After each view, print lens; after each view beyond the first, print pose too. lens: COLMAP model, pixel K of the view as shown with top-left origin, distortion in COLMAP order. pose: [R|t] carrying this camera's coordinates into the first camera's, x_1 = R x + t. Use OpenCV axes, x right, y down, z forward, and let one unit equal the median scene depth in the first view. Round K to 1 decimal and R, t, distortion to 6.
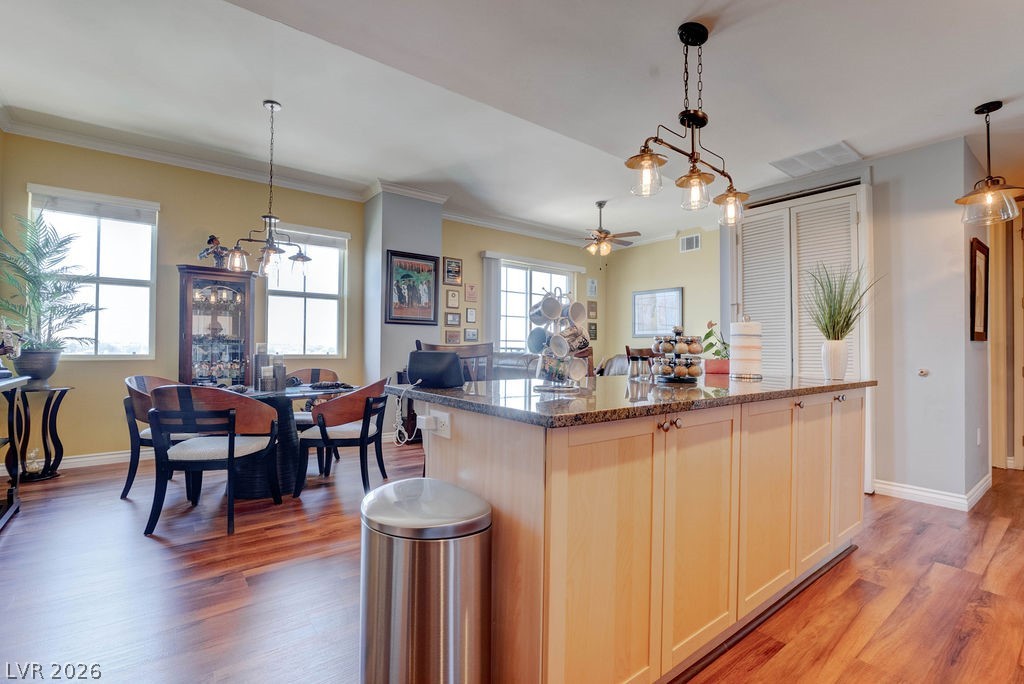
lens RADIAL K [[464.0, 0, 510.7], [0, 464.0, 343.7], [0, 0, 1]] dist [-0.017964, 0.004995]
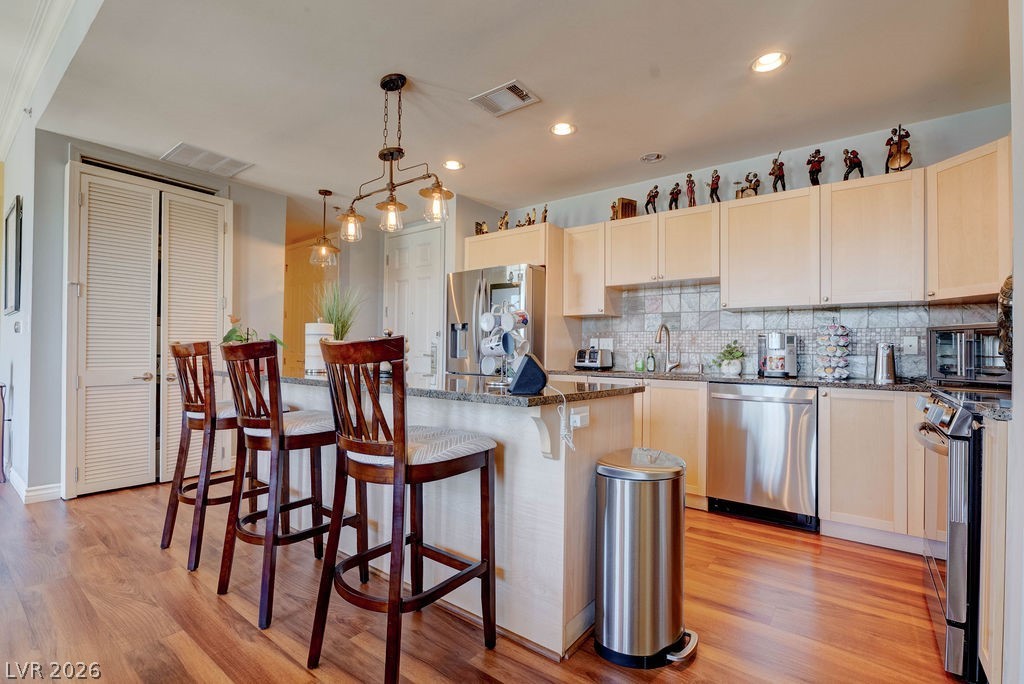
lens RADIAL K [[464.0, 0, 509.8], [0, 464.0, 345.7], [0, 0, 1]] dist [-0.017964, 0.004995]
pose [[-0.252671, 0.003342, 0.967546, -0.334429], [-0.025103, 0.999635, -0.010009, 0.004212], [-0.967226, -0.026817, -0.252495, 0.401878]]
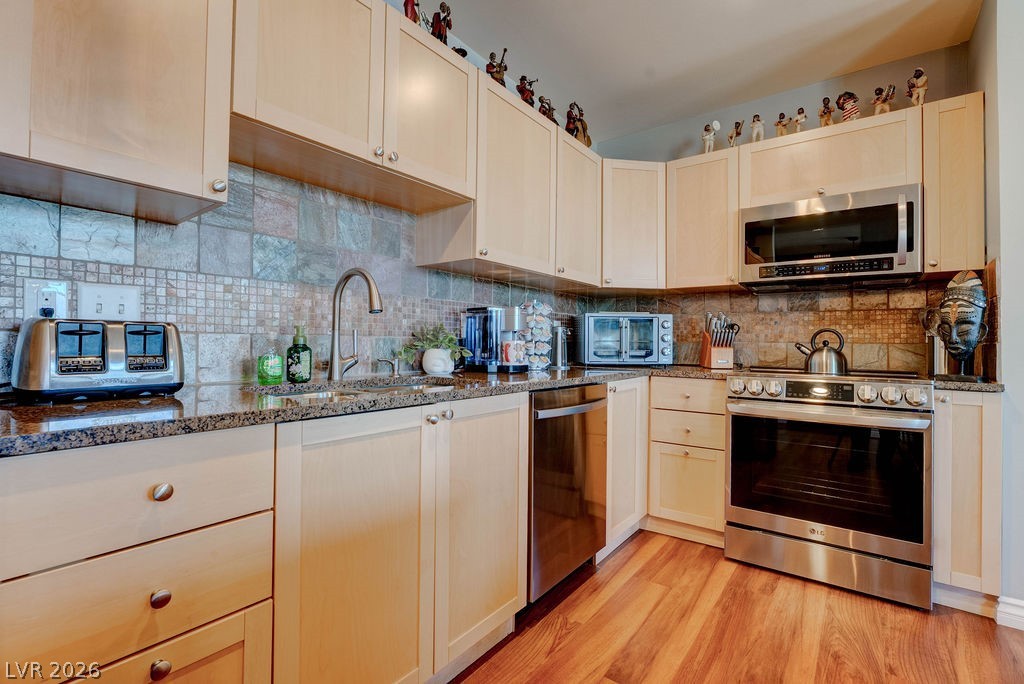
lens RADIAL K [[464.0, 0, 505.1], [0, 464.0, 334.4], [0, 0, 1]] dist [-0.017964, 0.004995]
pose [[-0.967498, -0.022449, -0.251882, 0.259295], [-0.015096, 0.999403, -0.031087, 0.008987], [0.252430, -0.026275, -0.967258, 0.312048]]
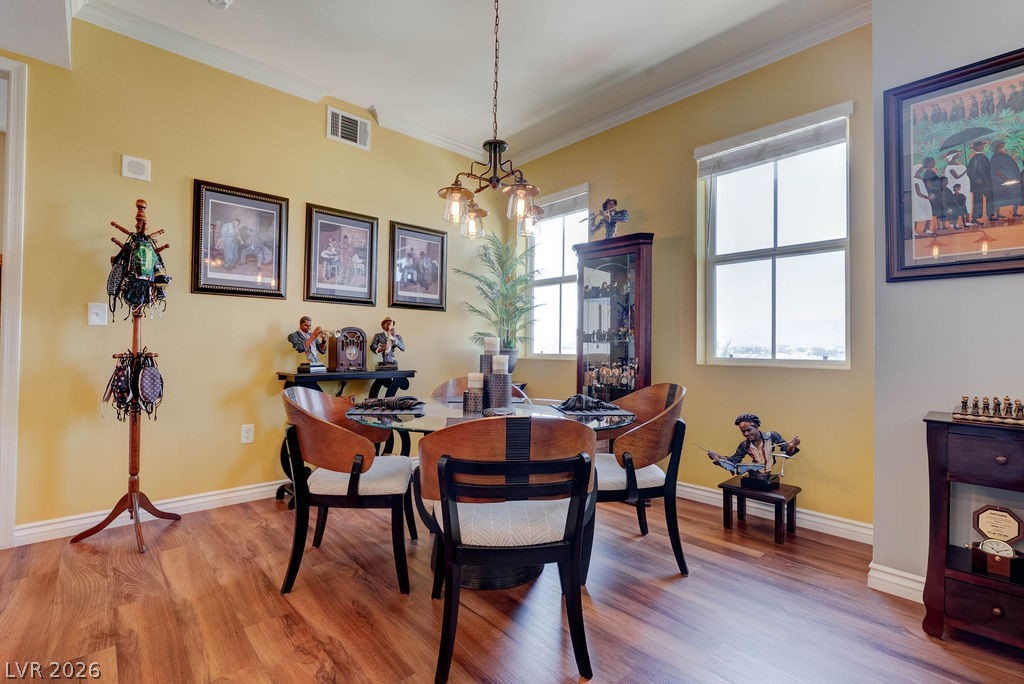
lens RADIAL K [[464.0, 0, 508.9], [0, 464.0, 337.5], [0, 0, 1]] dist [-0.017964, 0.004995]
pose [[0.075903, -0.023033, -0.996849, 0.083482], [0.003533, 0.999733, -0.022831, 0.009319], [0.997109, -0.001789, 0.075965, 0.641078]]
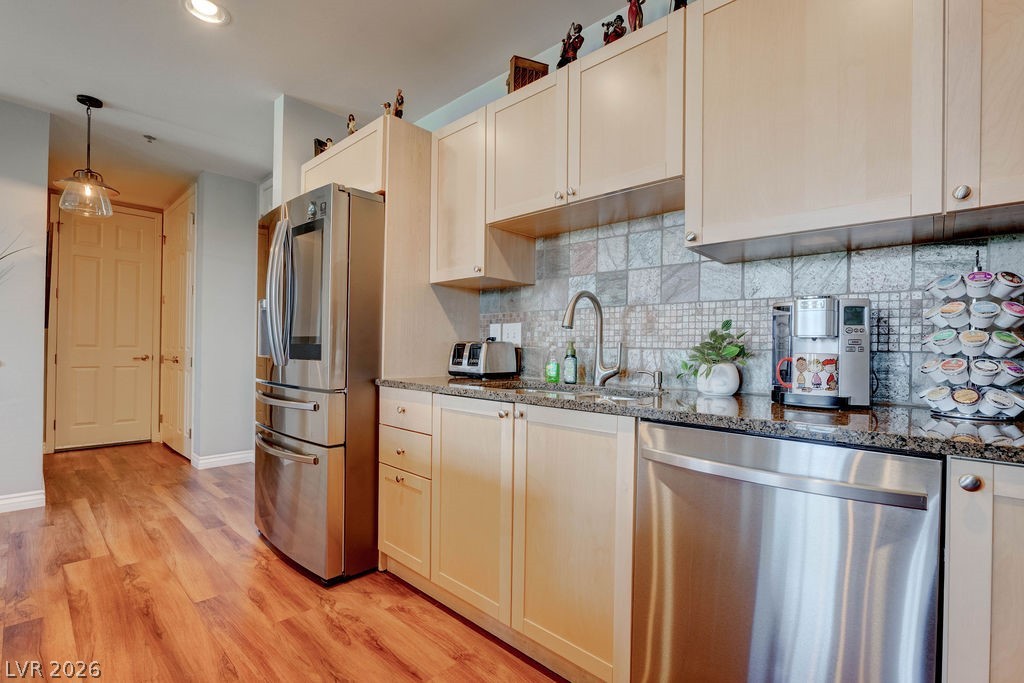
lens RADIAL K [[464.0, 0, 507.3], [0, 464.0, 348.6], [0, 0, 1]] dist [-0.017964, 0.004995]
pose [[-0.153941, -0.008807, 0.988041, -0.057605], [-0.027249, 0.999618, 0.004665, 0.002548], [-0.987704, -0.026205, -0.154123, 0.114769]]
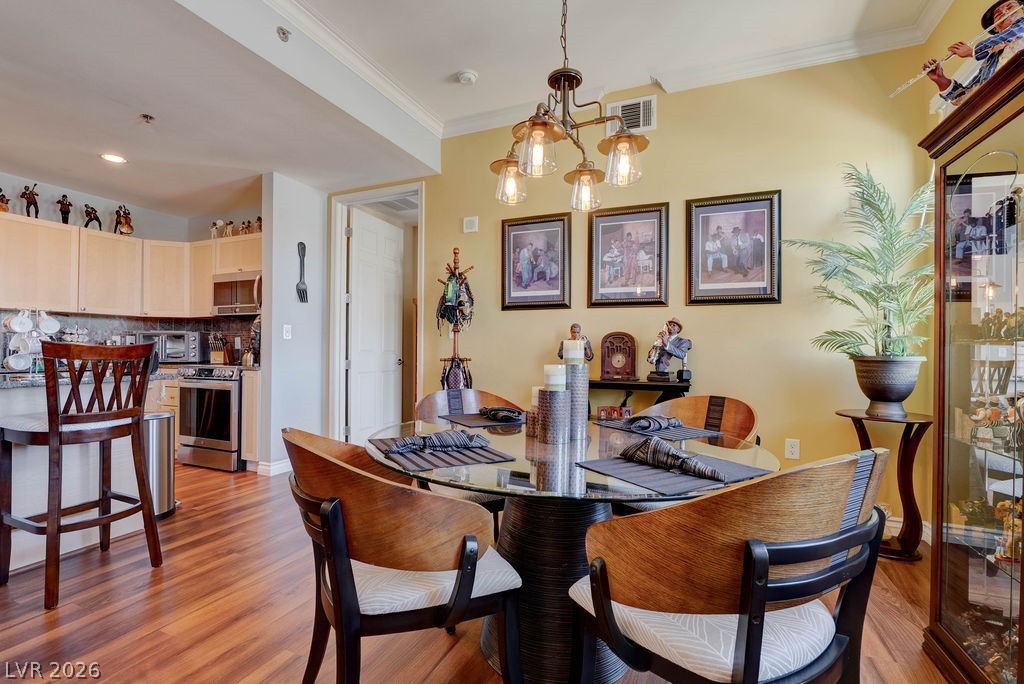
lens RADIAL K [[464.0, 0, 511.8], [0, 464.0, 344.3], [0, 0, 1]] dist [-0.017964, 0.004995]
pose [[-0.879820, -0.015416, -0.475057, -0.170841], [-0.003616, 0.999662, -0.025743, 0.010831], [0.475294, -0.020932, -0.879578, 0.923569]]
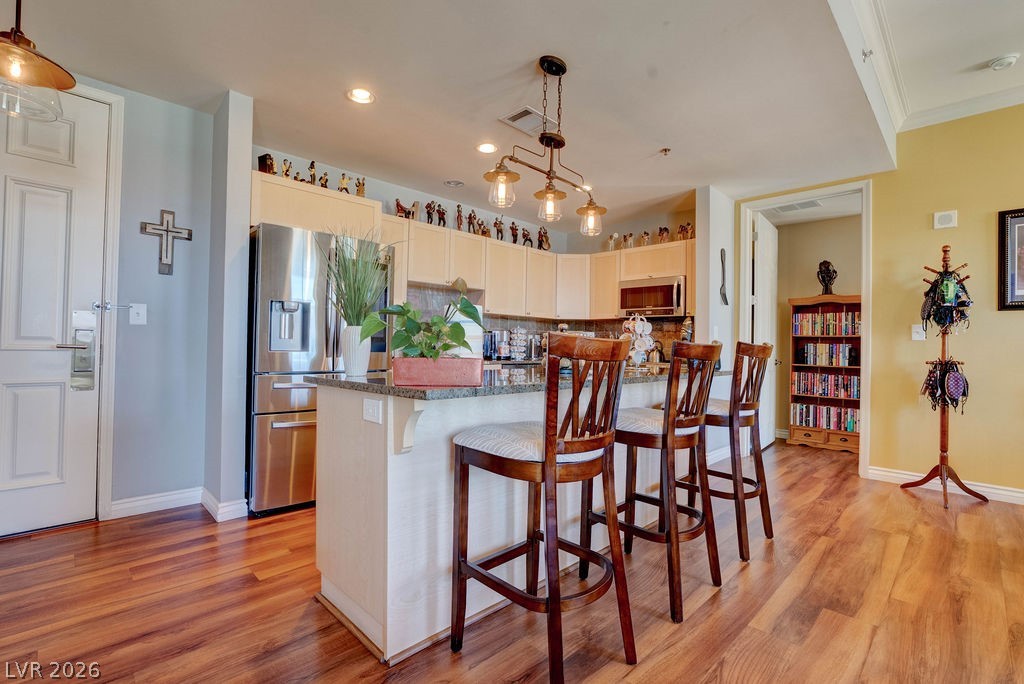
lens RADIAL K [[464.0, 0, 507.8], [0, 464.0, 341.1], [0, 0, 1]] dist [-0.017964, 0.004995]
pose [[-0.992846, -0.025134, -0.116725, 0.252651], [-0.022670, 0.999492, -0.022388, 0.013707], [0.117228, -0.019582, -0.992912, 0.850250]]
